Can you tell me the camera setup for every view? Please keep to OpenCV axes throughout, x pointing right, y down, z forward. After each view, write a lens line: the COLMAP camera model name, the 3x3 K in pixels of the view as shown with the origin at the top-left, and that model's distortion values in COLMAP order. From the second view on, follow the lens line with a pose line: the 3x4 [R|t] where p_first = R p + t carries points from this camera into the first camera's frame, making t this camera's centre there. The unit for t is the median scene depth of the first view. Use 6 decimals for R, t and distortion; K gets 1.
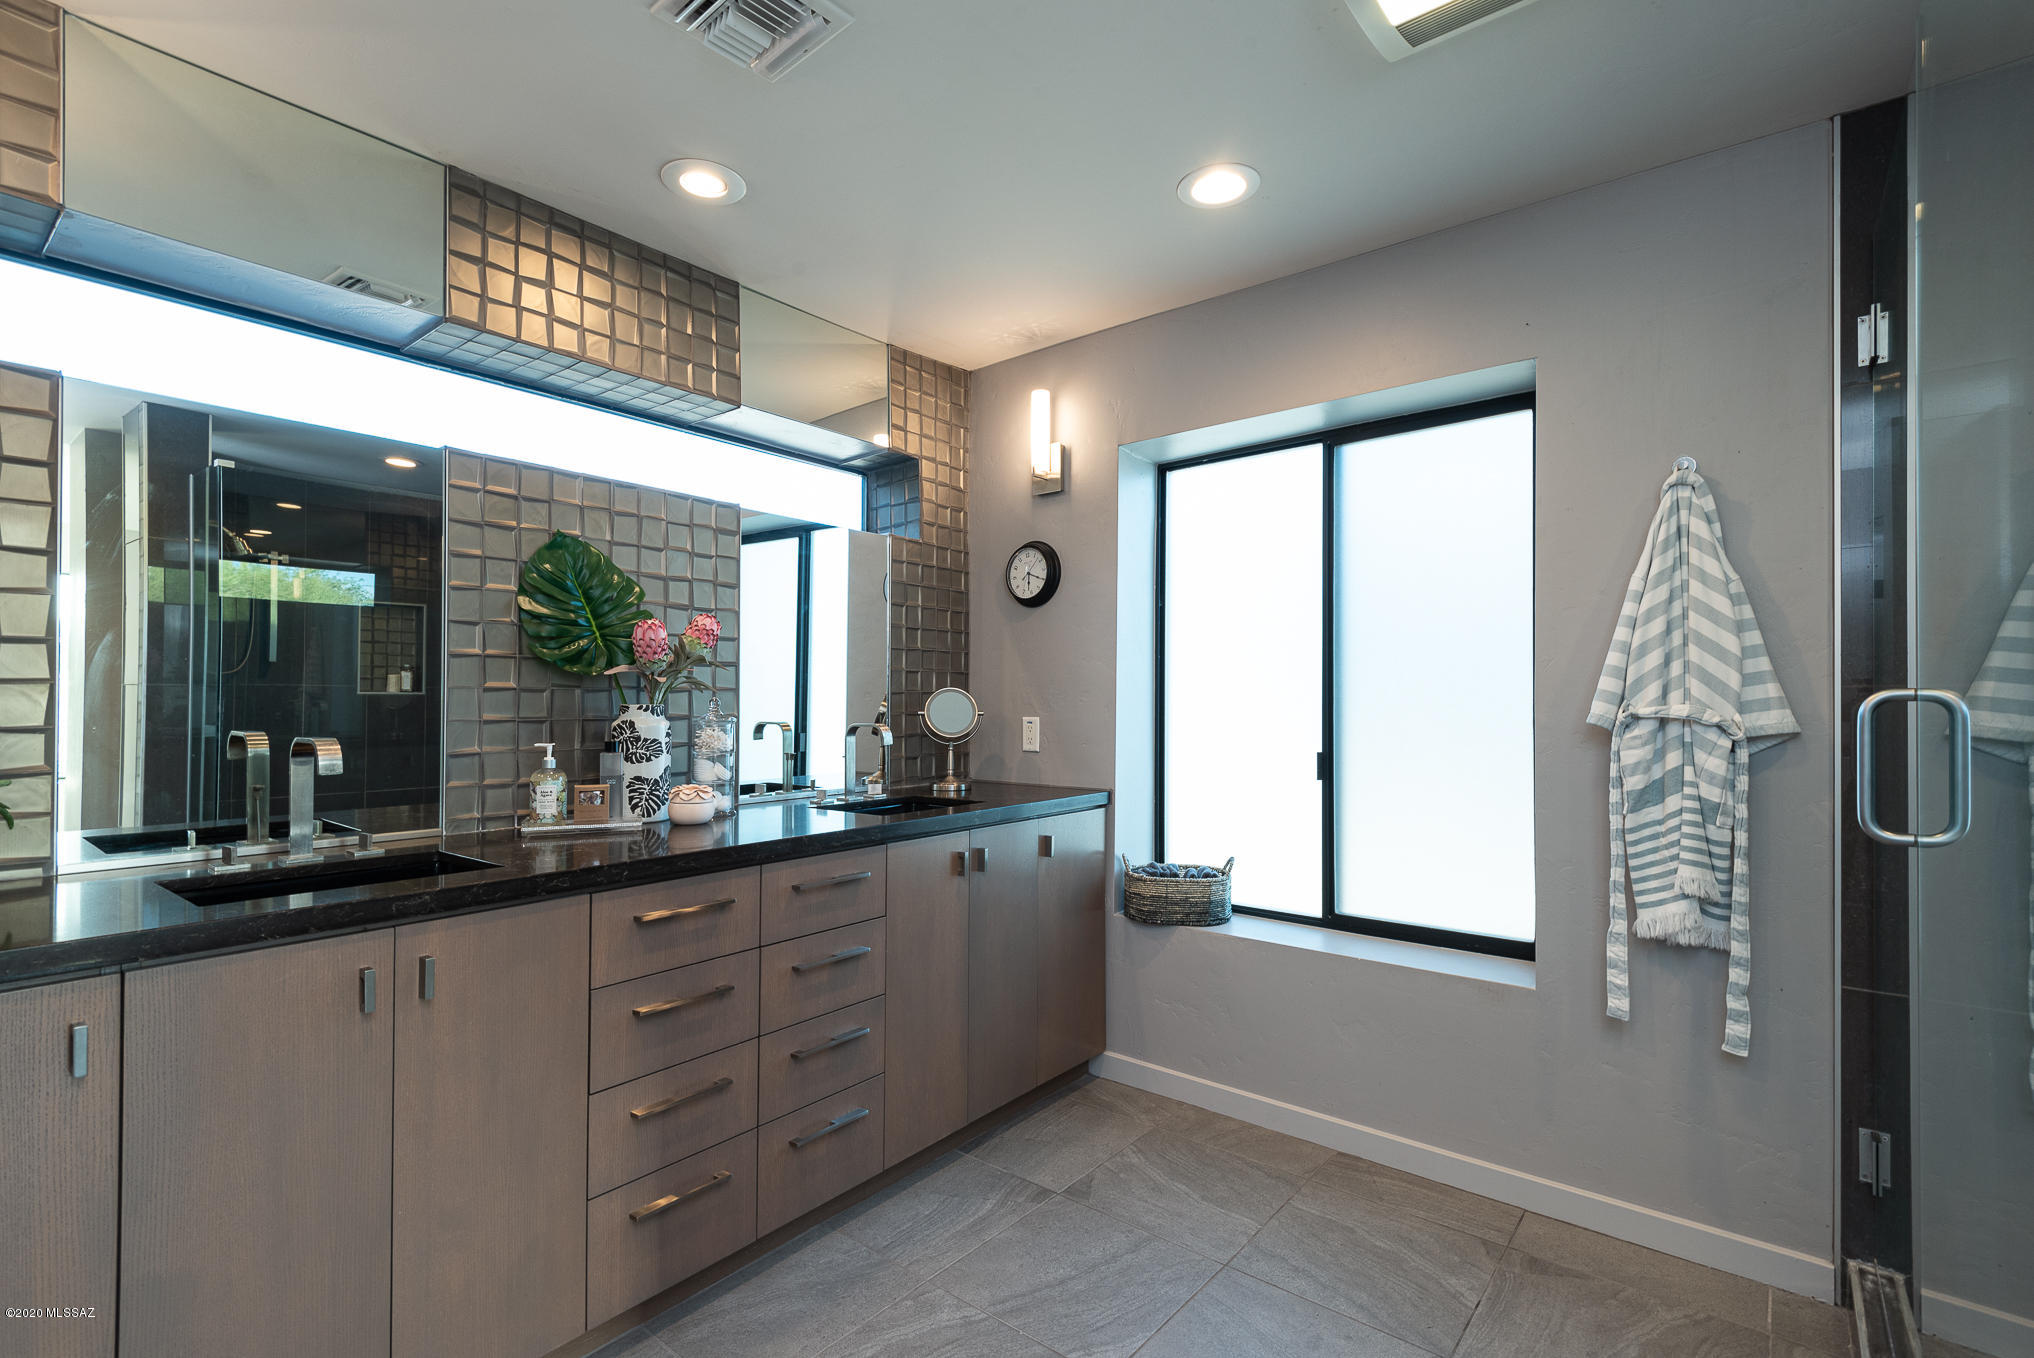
lens RADIAL K [[926.1, 0, 1015.4], [0, 926.1, 694.8], [0, 0, 1]] dist [0.001046, 0.000334]
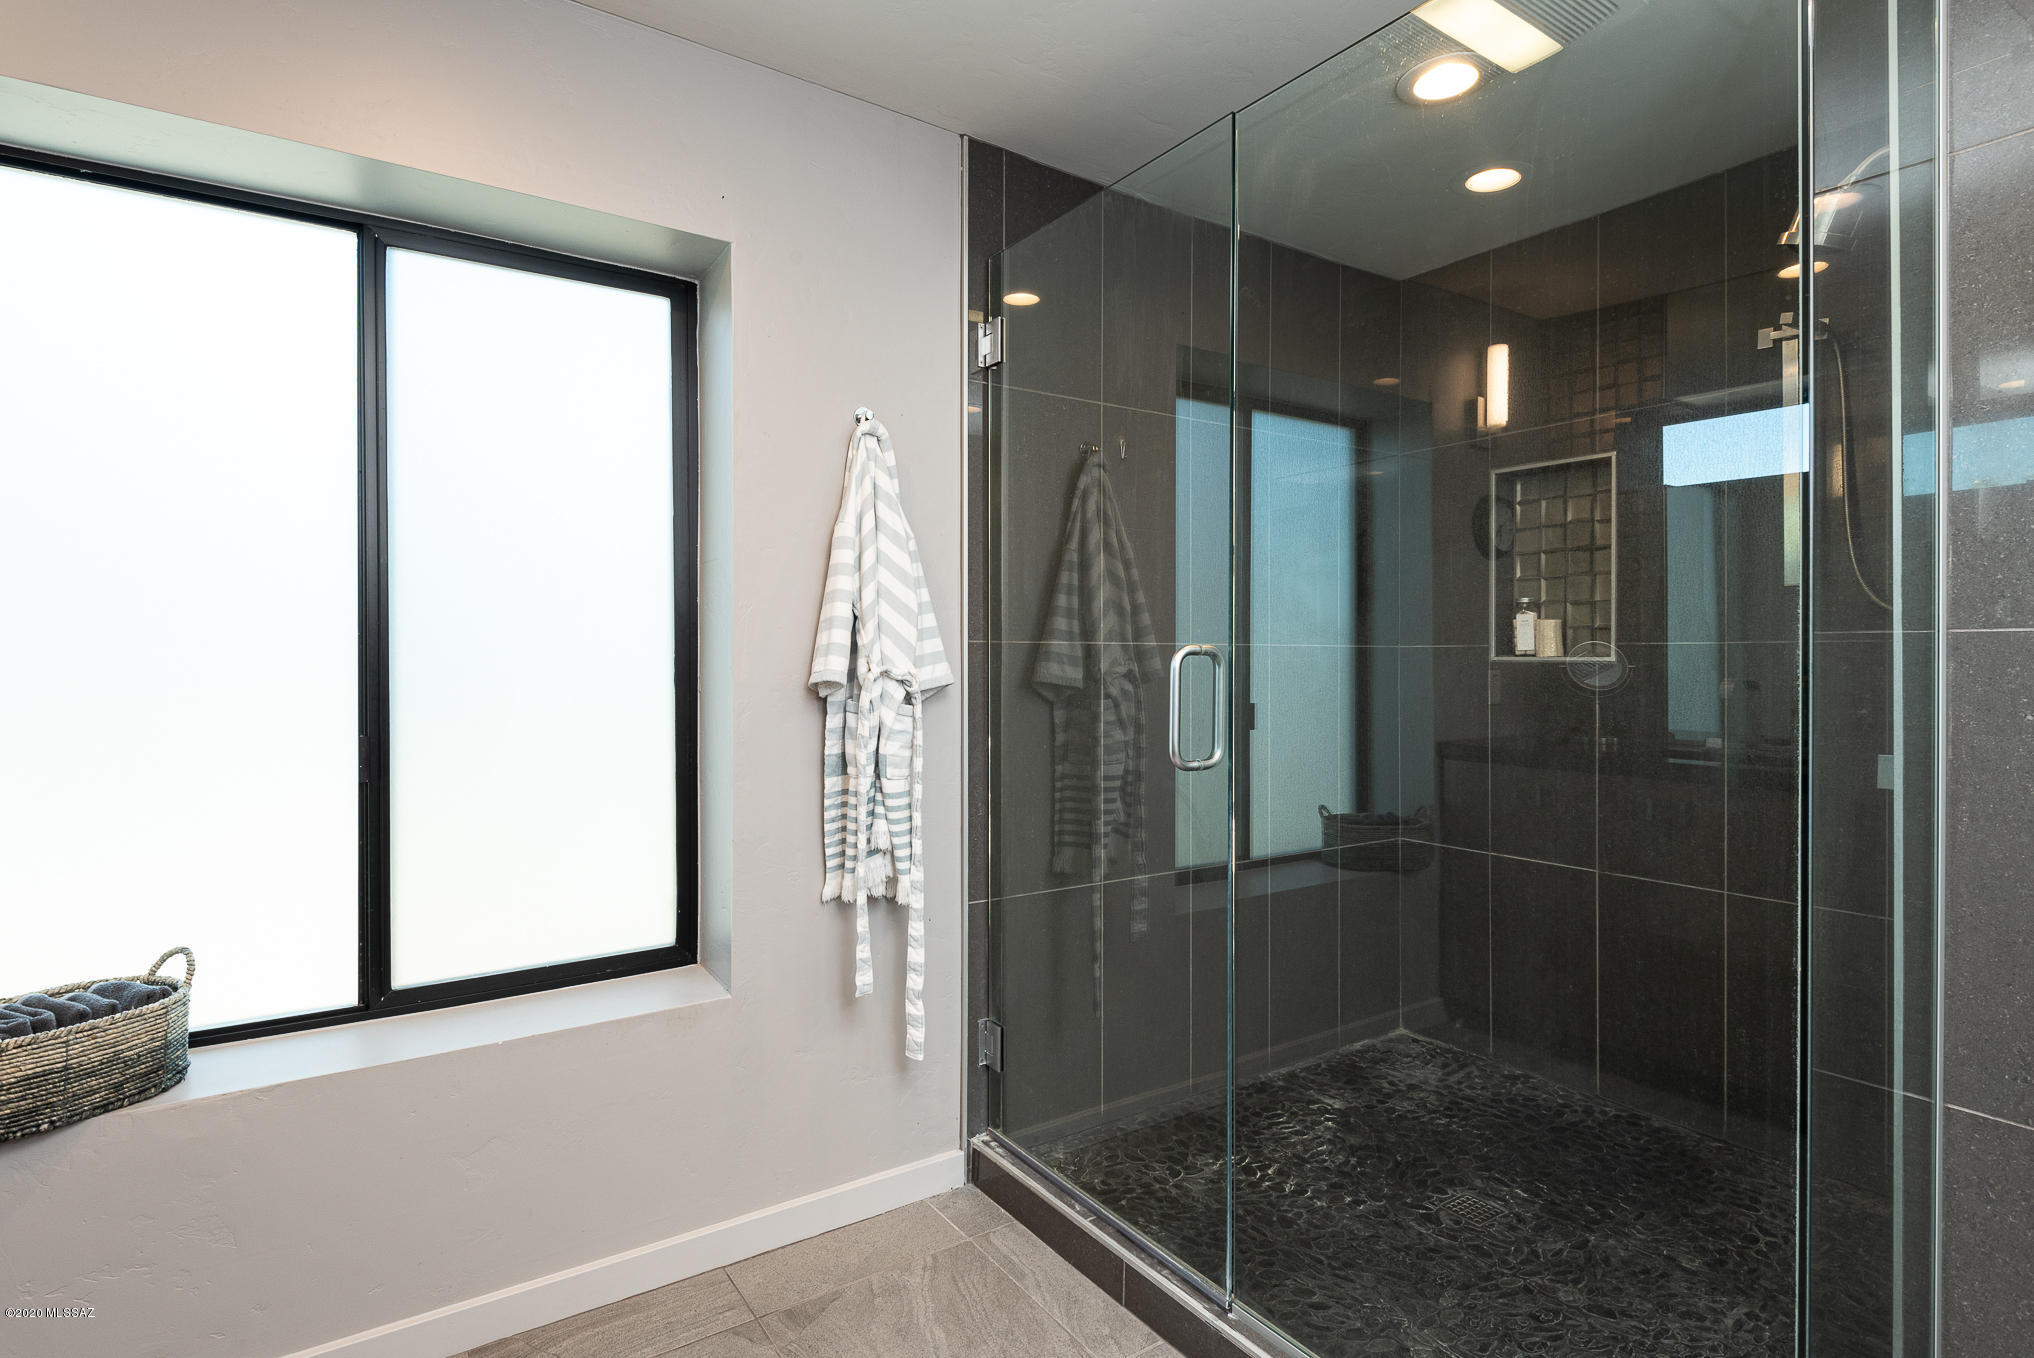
lens RADIAL K [[1029.2, 0, 1017.6], [0, 1029.2, 660.8], [0, 0, 1]] dist [-0.000765, 0.000044]
pose [[0.286103, -0.009054, 0.958156, -0.284784], [-0.011817, 0.999846, 0.012976, -0.003362], [-0.958126, -0.015035, 0.285952, 0.547667]]
